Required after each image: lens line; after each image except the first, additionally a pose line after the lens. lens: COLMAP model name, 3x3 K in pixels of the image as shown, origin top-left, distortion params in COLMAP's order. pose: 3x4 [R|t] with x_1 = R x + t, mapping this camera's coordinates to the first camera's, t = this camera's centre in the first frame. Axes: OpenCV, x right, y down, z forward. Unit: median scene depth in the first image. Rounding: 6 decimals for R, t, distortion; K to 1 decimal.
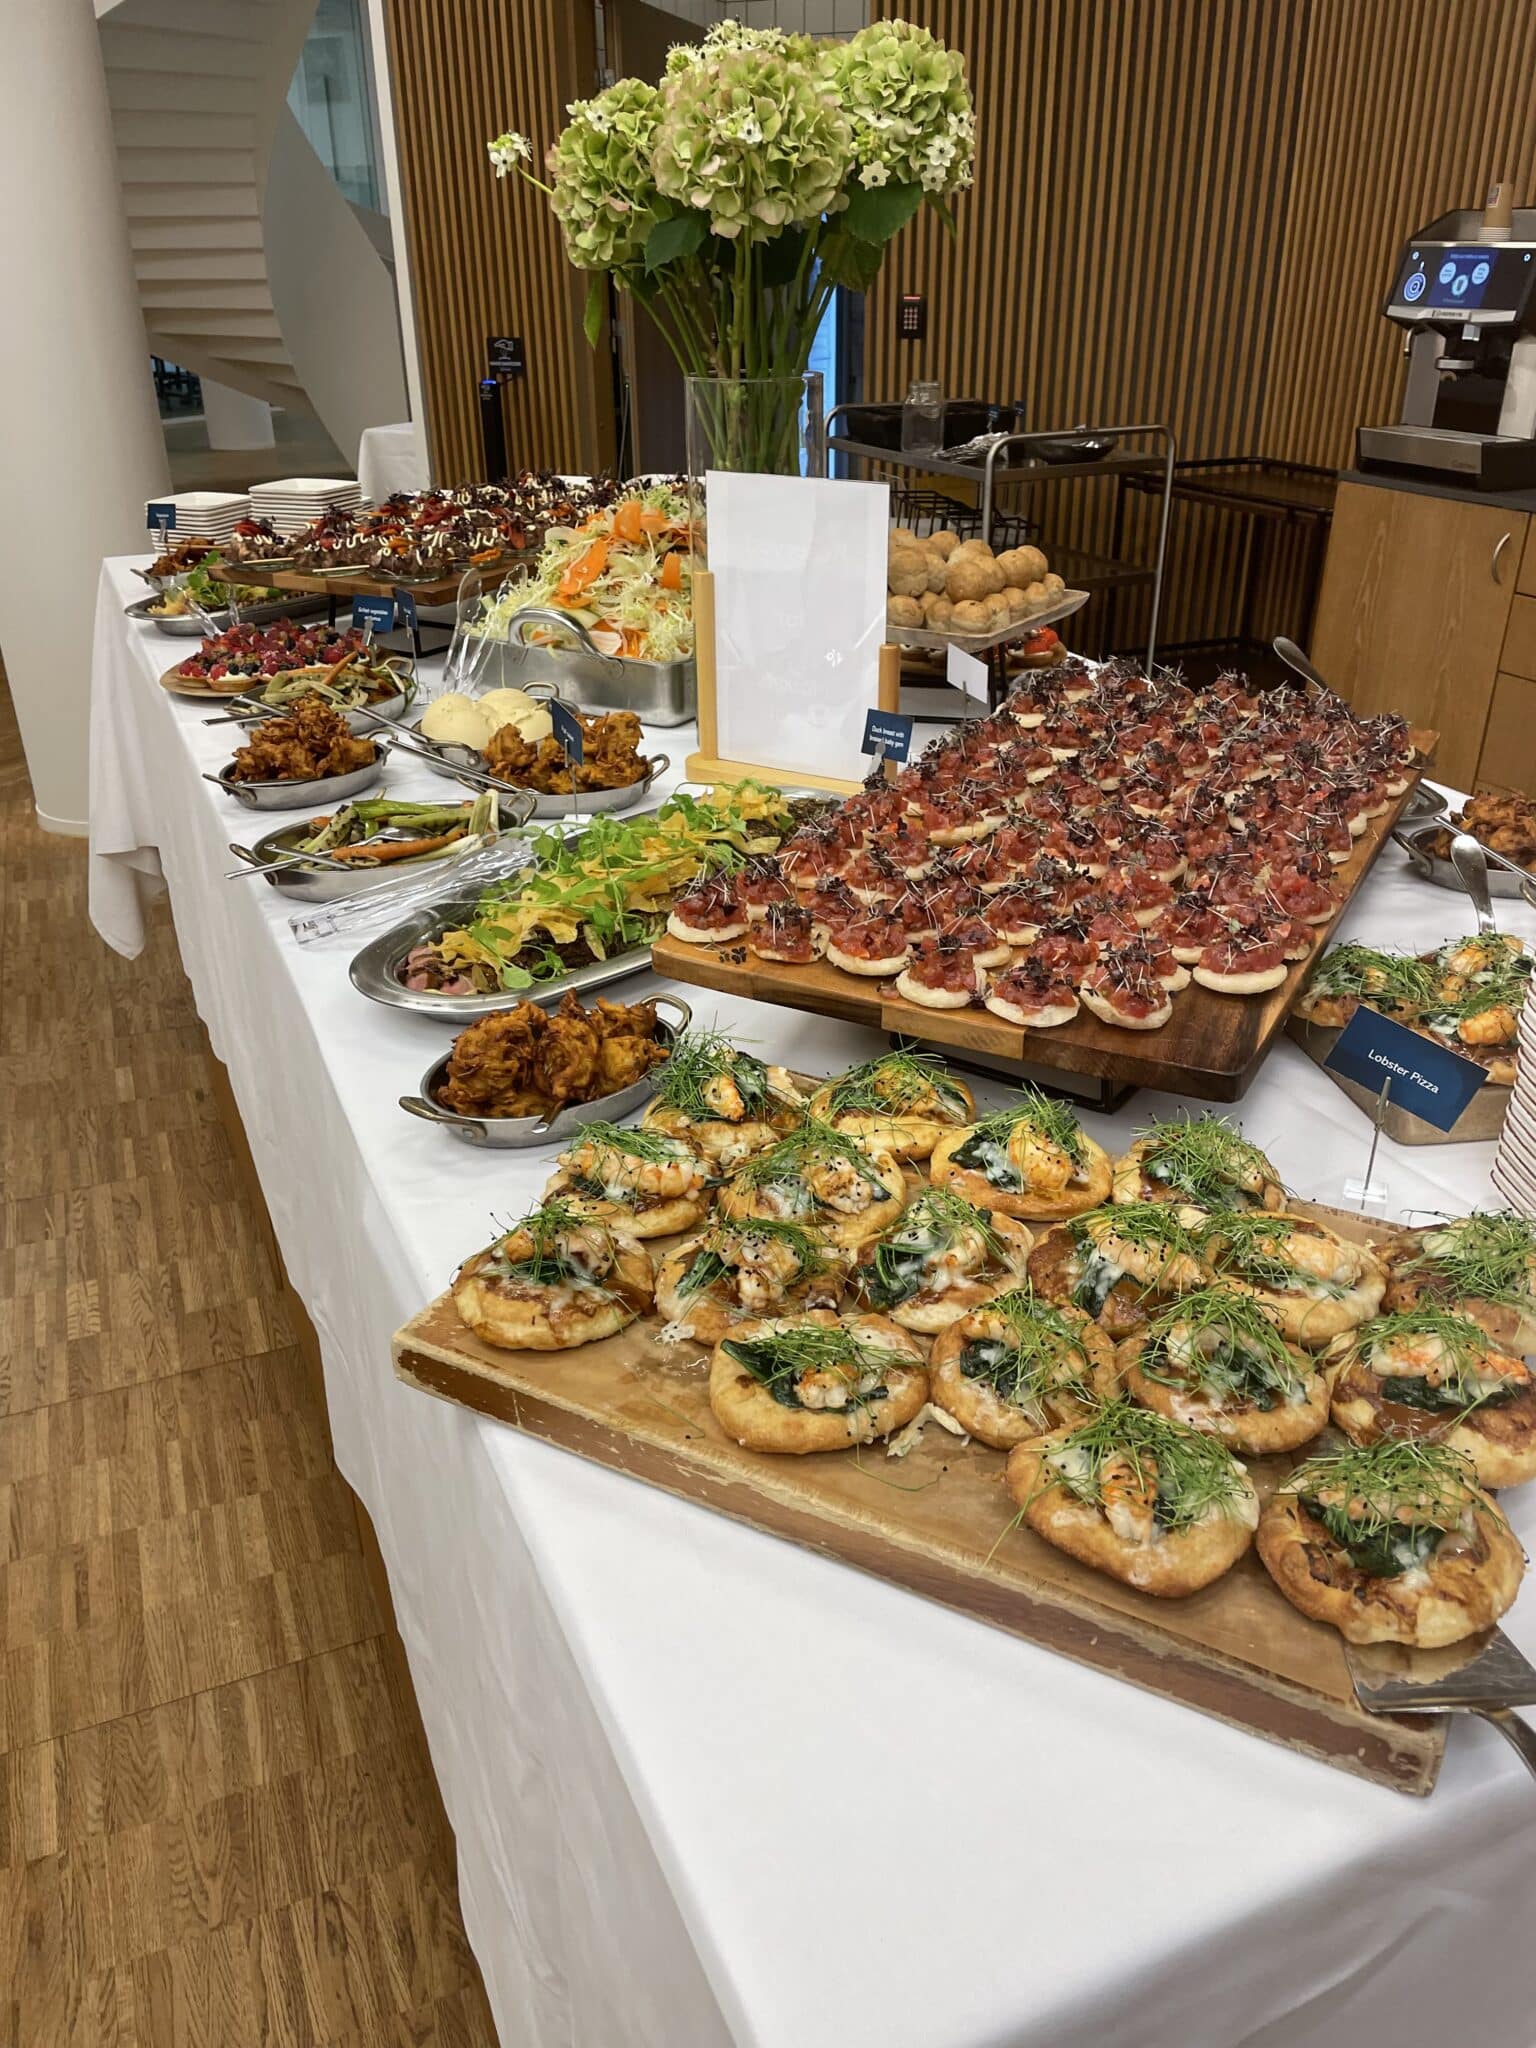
lens RADIAL K [[1572.5, 0, 768.0], [0, 1572.5, 1024.0], [0, 0, 1]] dist [0.105293, -0.154988]
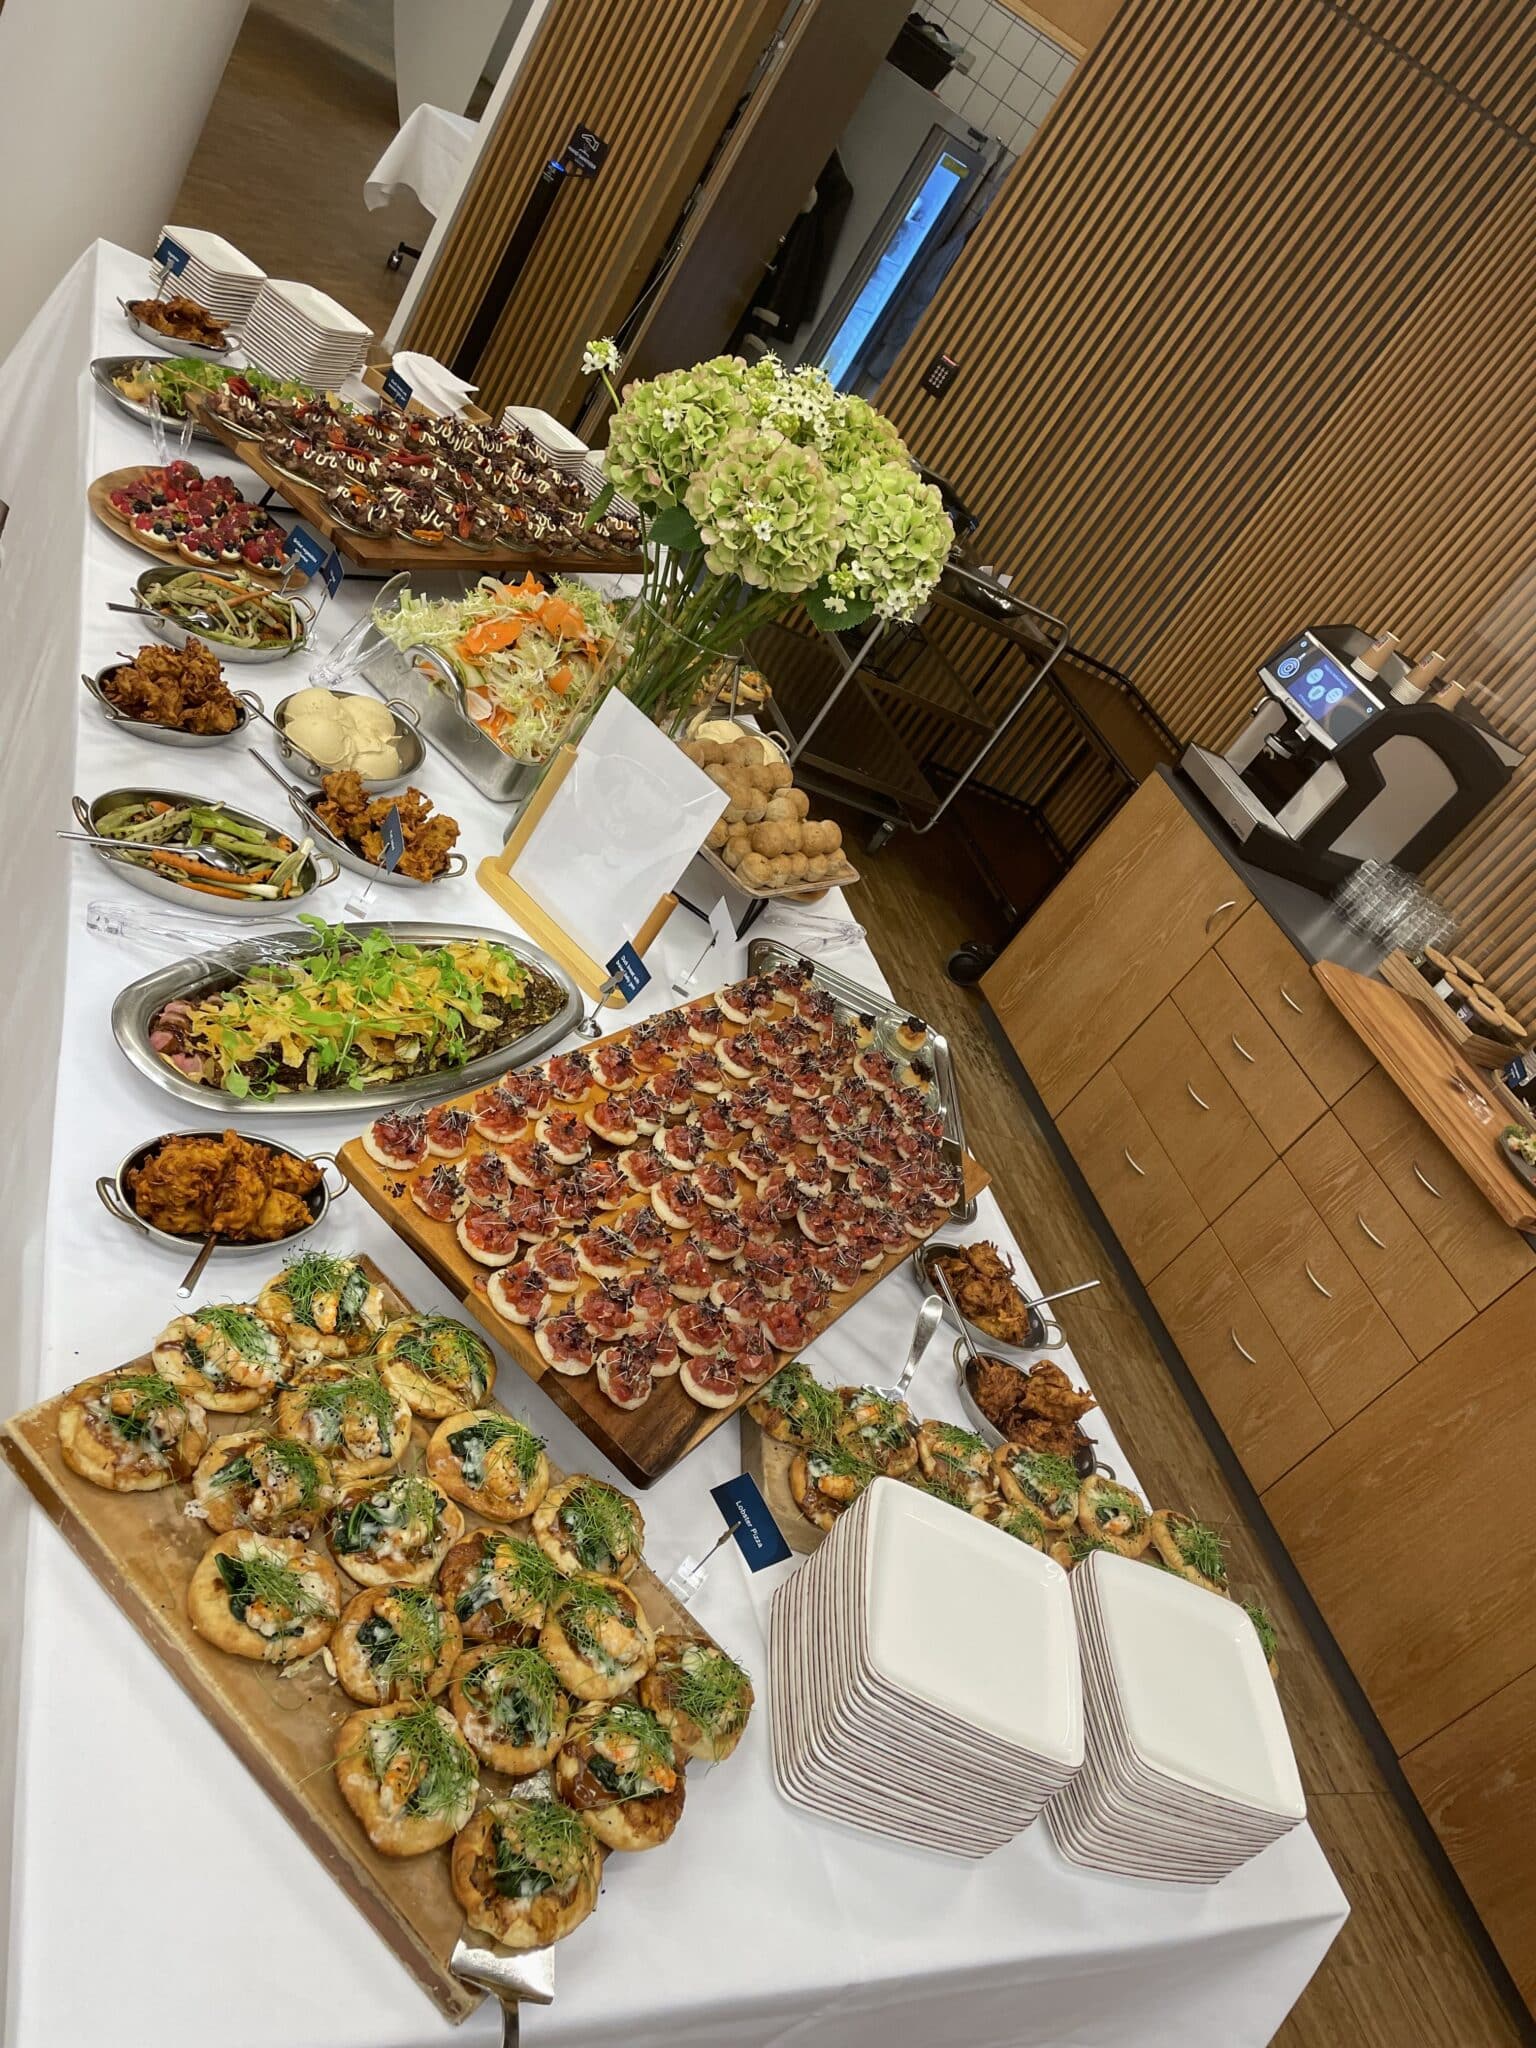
lens RADIAL K [[1559.7, 0, 768.0], [0, 1559.7, 1024.0], [0, 0, 1]] dist [0.085389, -0.119044]
pose [[0.844489, 0.491161, 0.213538, -0.134615], [-0.509514, 0.859634, 0.037746, -0.471203], [-0.165025, -0.140677, 0.976205, -0.386875]]
